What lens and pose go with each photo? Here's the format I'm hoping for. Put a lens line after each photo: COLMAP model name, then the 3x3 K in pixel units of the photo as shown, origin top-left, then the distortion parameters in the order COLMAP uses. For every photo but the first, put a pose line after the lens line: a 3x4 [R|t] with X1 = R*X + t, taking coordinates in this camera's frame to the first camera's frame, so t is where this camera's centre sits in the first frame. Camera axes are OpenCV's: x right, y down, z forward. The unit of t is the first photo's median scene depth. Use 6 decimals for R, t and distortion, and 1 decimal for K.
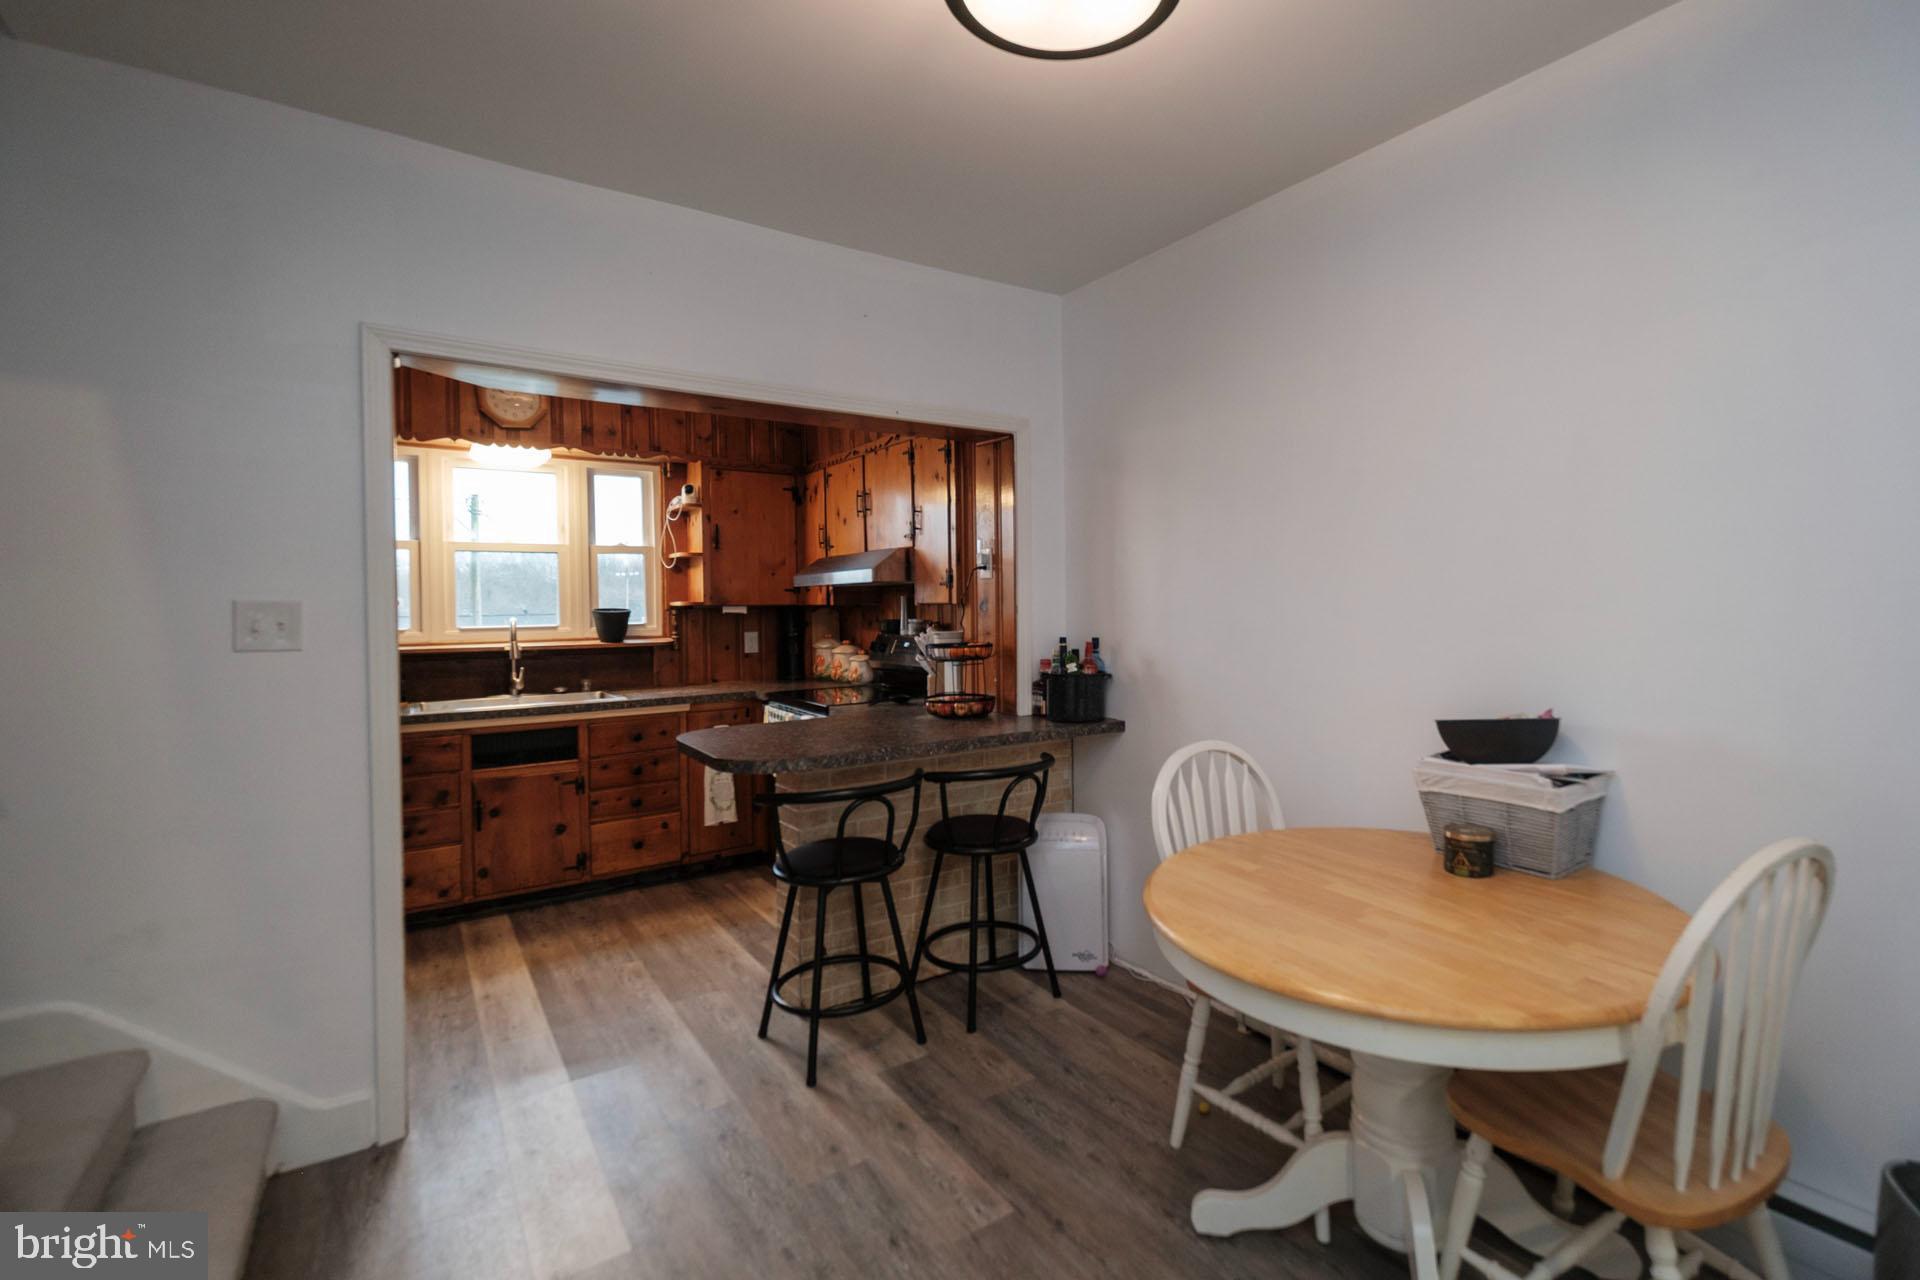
lens RADIAL K [[902.2, 0, 957.4], [0, 902.2, 600.5], [0, 0, 1]] dist [0.019785, -0.000003]
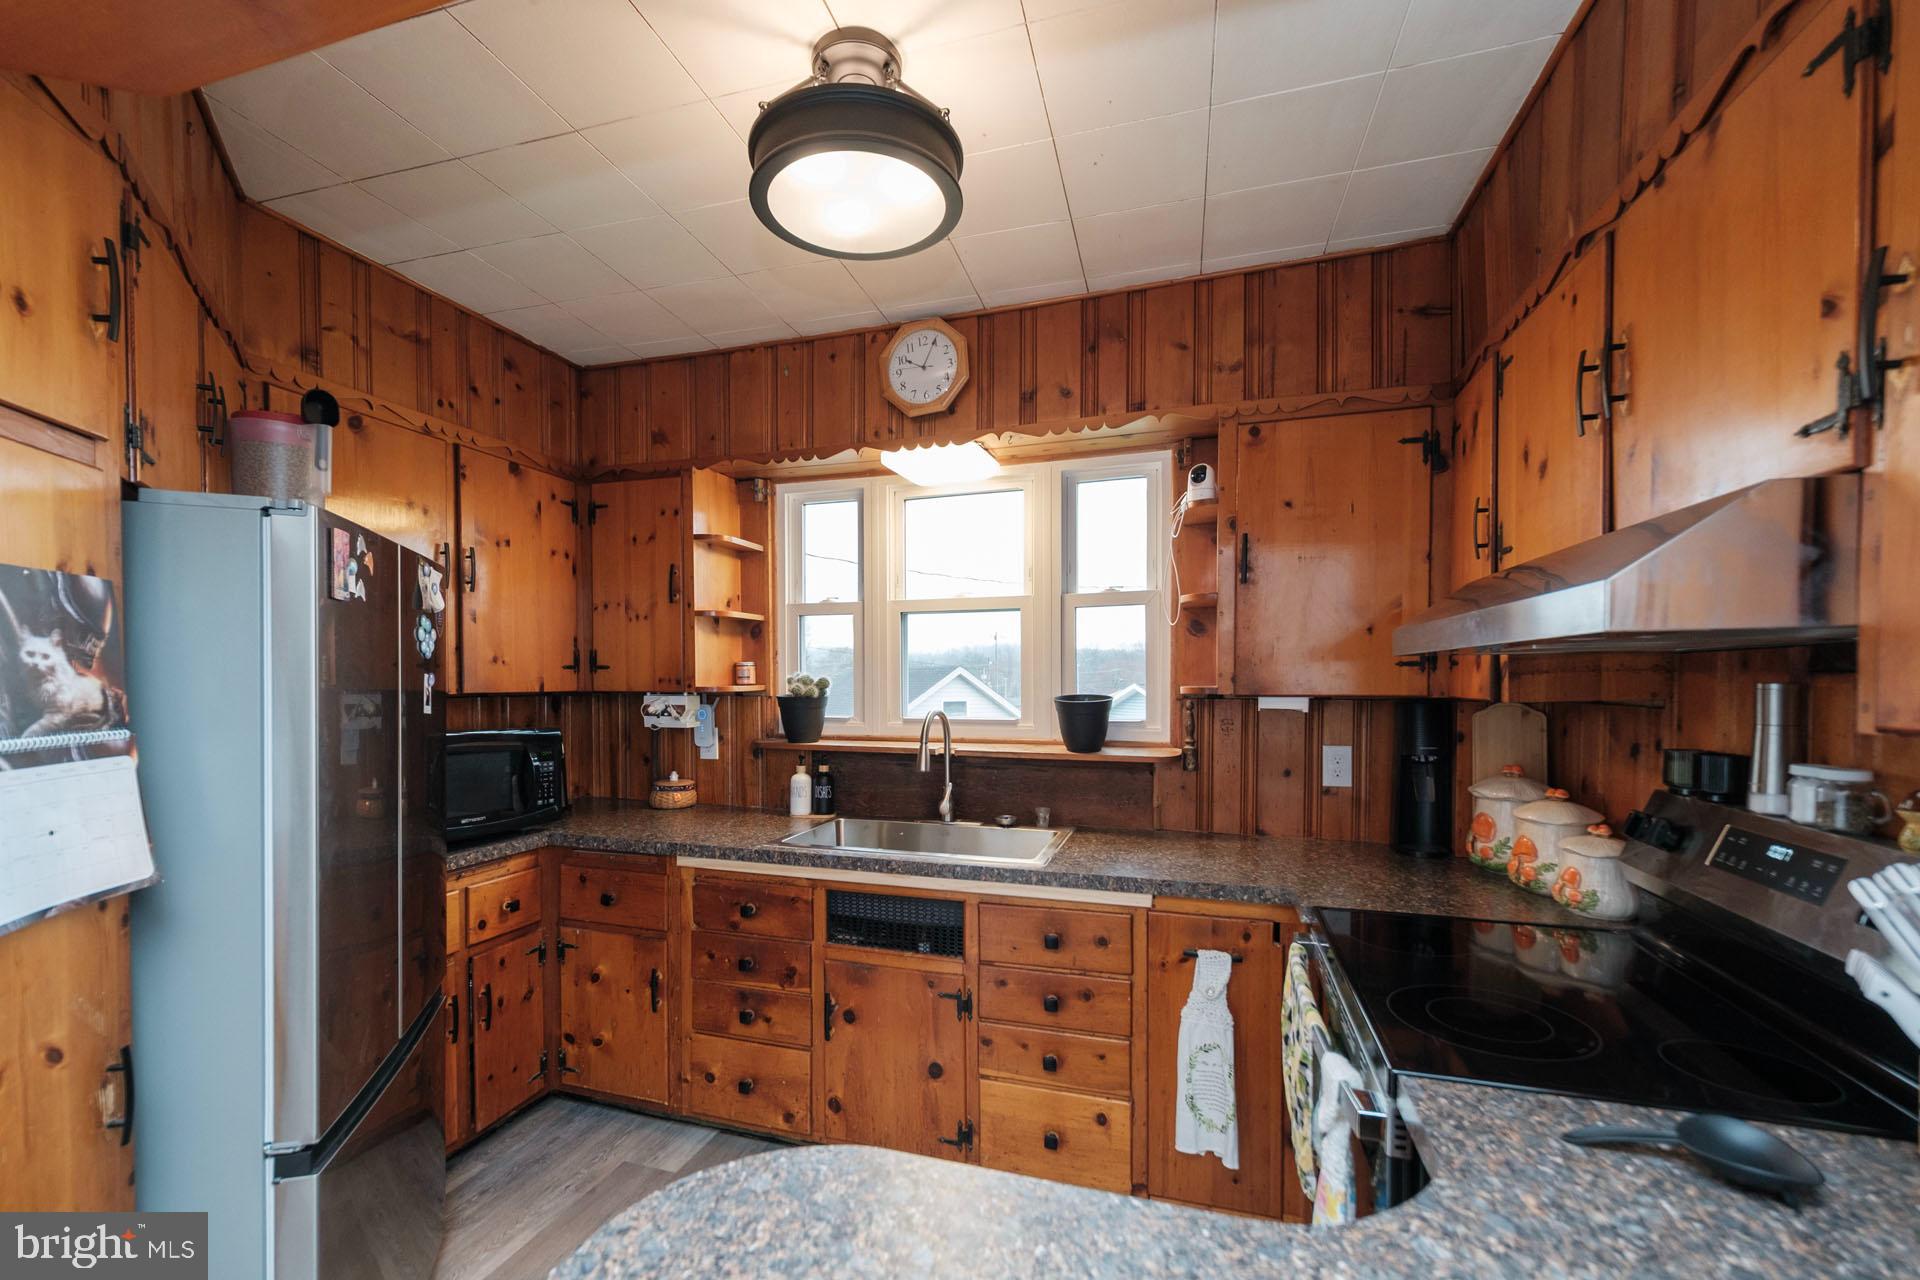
lens RADIAL K [[776.6, 0, 962.1], [0, 776.6, 698.1], [0, 0, 1]] dist [-0.019415, -0.000035]
pose [[0.659851, 0.025287, -0.750970, -0.045048], [0.003926, 0.999304, 0.037099, -0.009007], [0.751386, -0.027428, 0.659293, 0.601441]]
